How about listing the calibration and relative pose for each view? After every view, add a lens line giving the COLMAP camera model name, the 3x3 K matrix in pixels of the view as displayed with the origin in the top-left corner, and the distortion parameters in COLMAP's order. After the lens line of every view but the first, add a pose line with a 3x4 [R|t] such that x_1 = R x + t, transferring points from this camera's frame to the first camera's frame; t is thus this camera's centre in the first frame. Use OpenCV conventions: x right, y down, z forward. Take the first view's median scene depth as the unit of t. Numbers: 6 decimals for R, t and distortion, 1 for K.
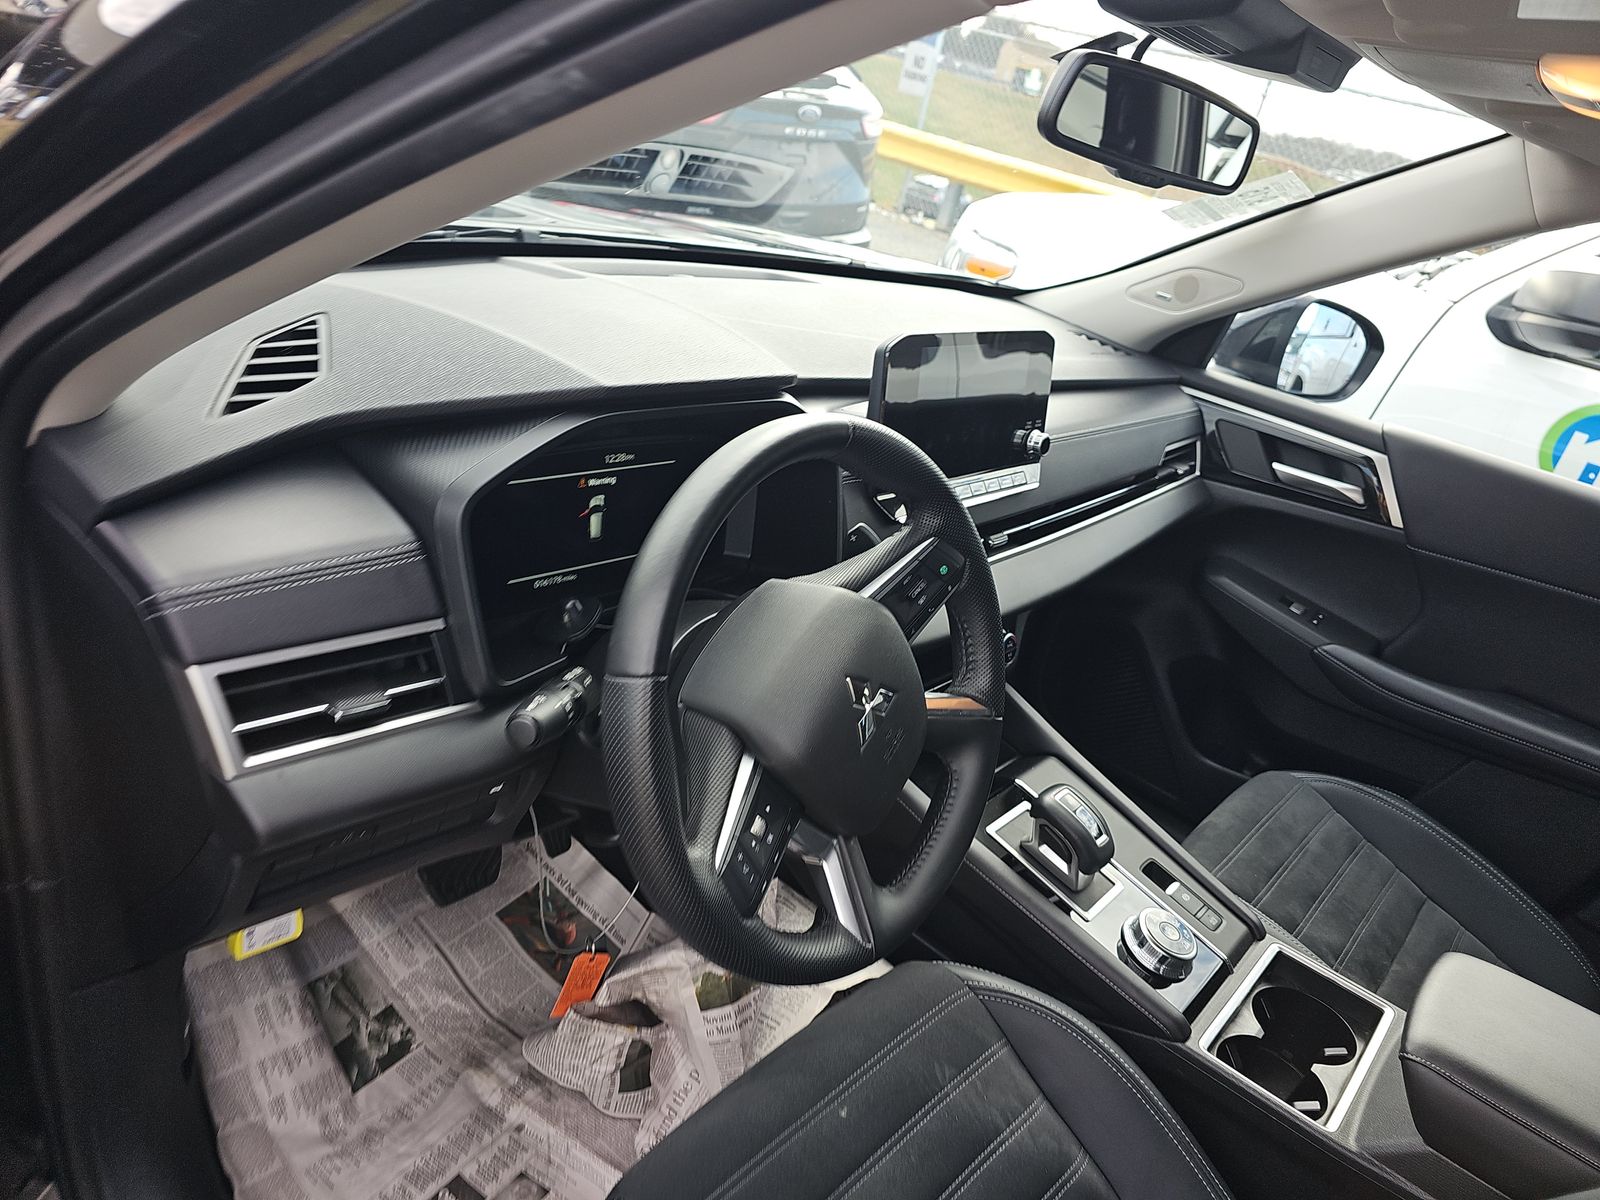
lens RADIAL K [[1071.2, 0, 802.7], [0, 1071.2, 608.7], [0, 0, 1]] dist [-0.003691, -0.012375]
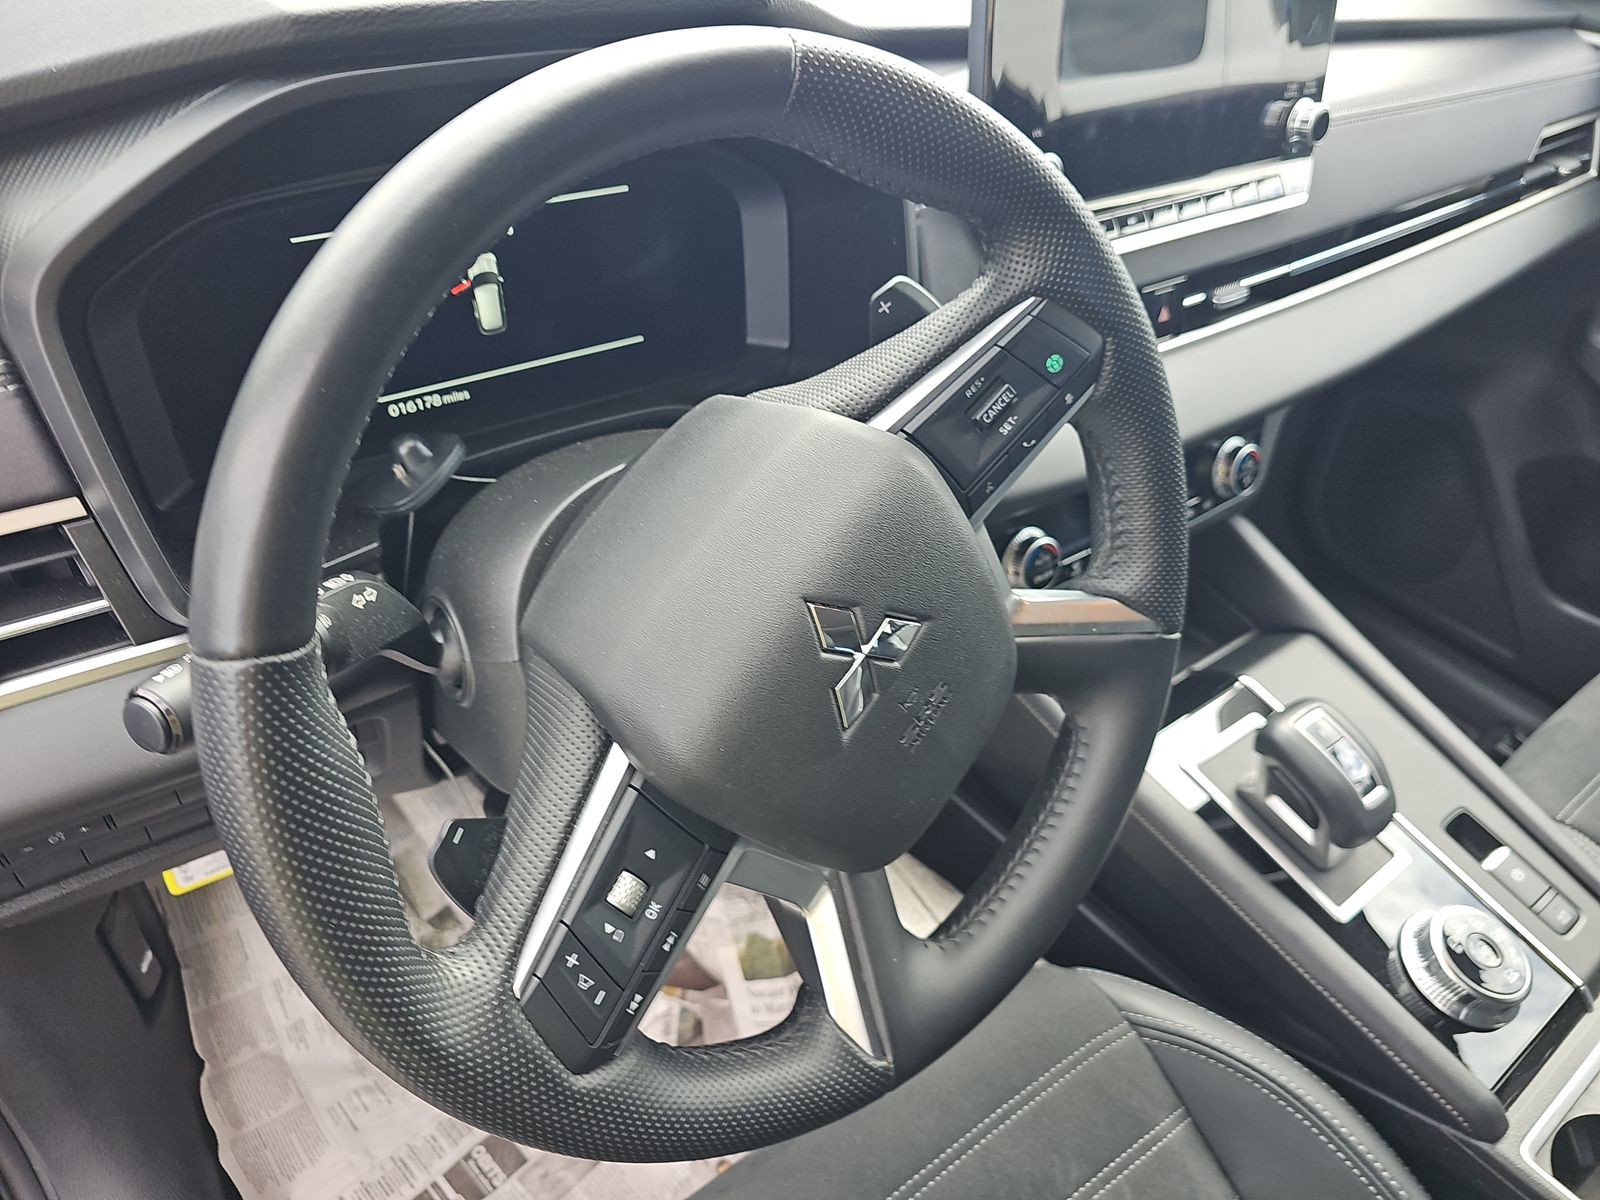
lens RADIAL K [[1071.2, 0, 827.2], [0, 1071.2, 602.9], [0, 0, 1]] dist [-0.003691, -0.012375]
pose [[0.972532, 0.013831, -0.232357, 0.125867], [0.033117, 0.979856, 0.196938, -0.024587], [0.230400, -0.199224, 0.952484, 0.401047]]
